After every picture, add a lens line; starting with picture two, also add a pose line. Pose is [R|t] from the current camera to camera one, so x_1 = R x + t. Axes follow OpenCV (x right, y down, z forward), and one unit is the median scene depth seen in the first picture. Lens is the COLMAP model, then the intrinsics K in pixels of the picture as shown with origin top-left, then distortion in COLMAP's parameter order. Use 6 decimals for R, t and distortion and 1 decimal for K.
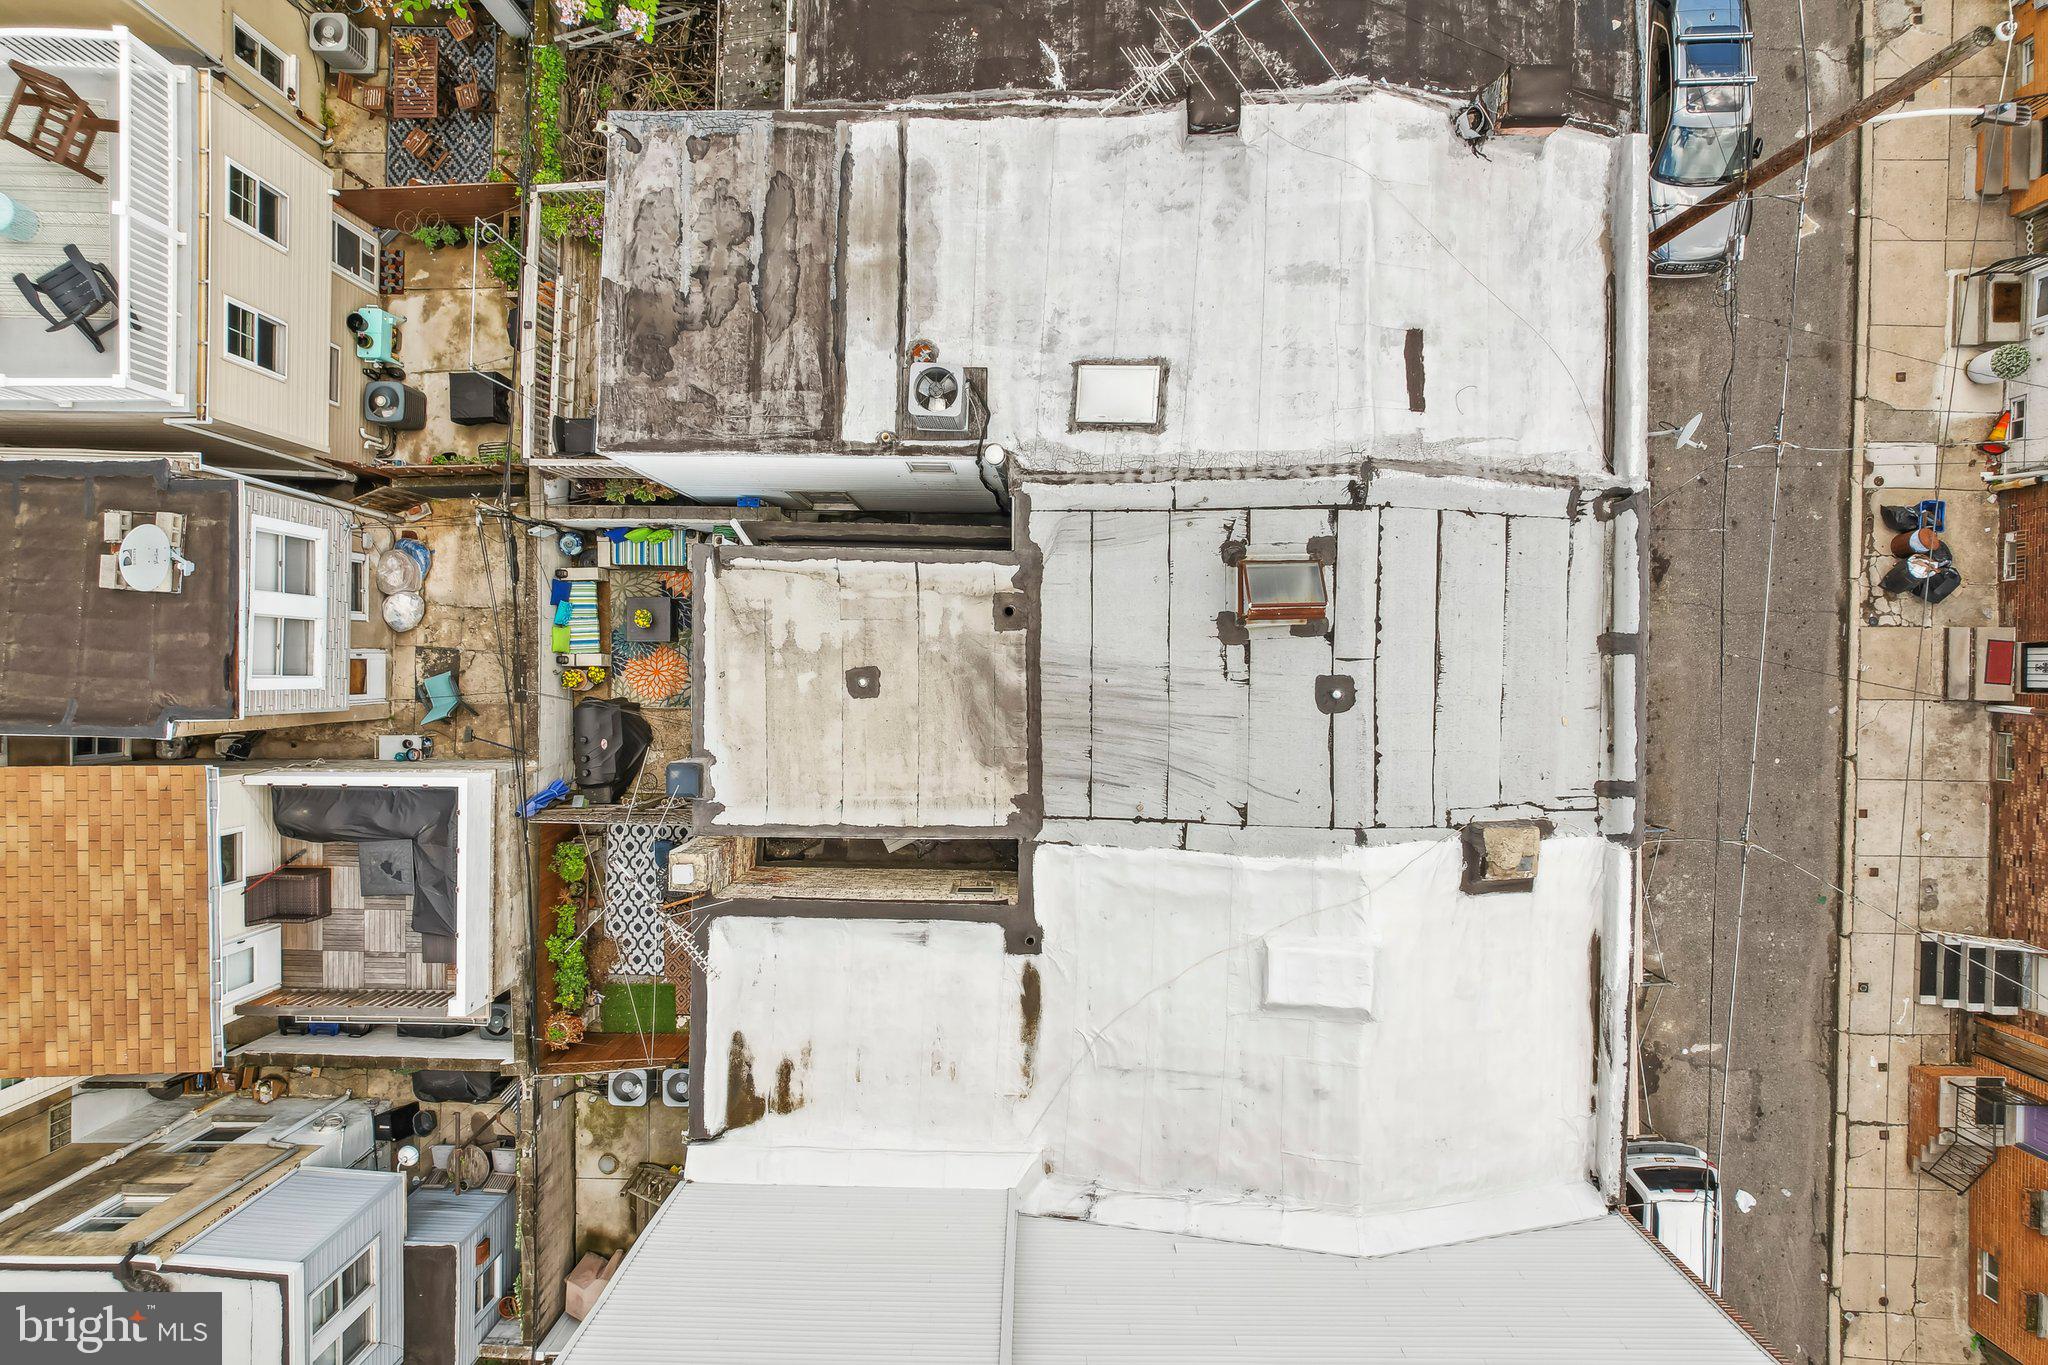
lens RADIAL K [[1308.2, 0, 1027.2], [0, 1308.2, 677.8], [0, 0, 1]] dist [-0.063725, -0.000436]
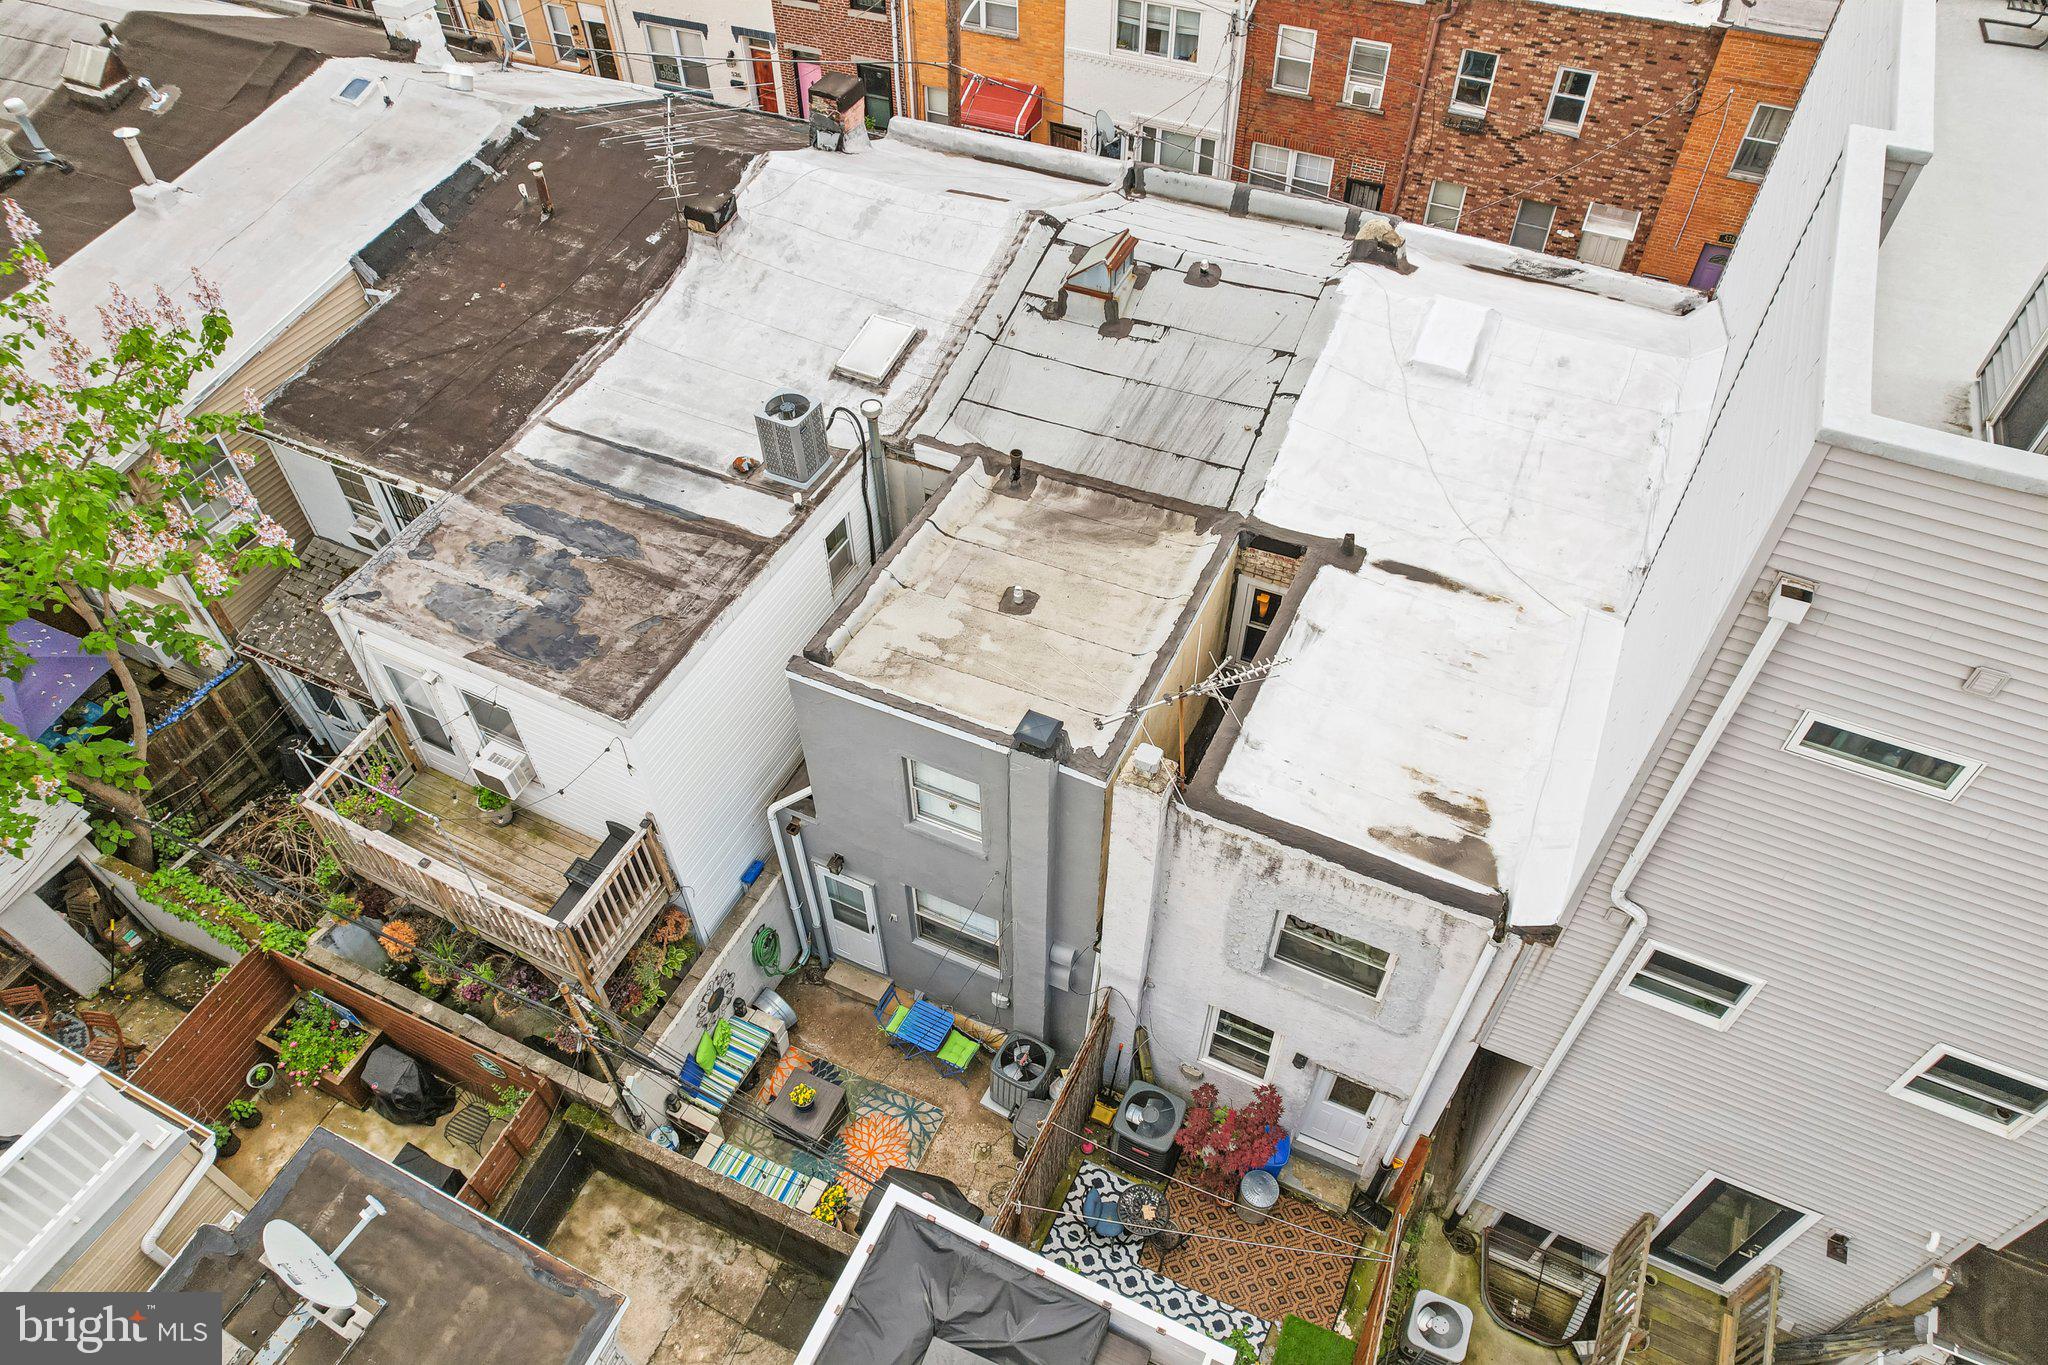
lens RADIAL K [[1308.2, 0, 1027.2], [0, 1308.2, 677.8], [0, 0, 1]] dist [-0.063725, -0.000436]
pose [[0.414161, -0.669498, 0.616639, -0.715176], [0.910146, 0.296980, -0.288855, 0.285302], [0.010258, 0.680864, 0.732338, 0.383905]]
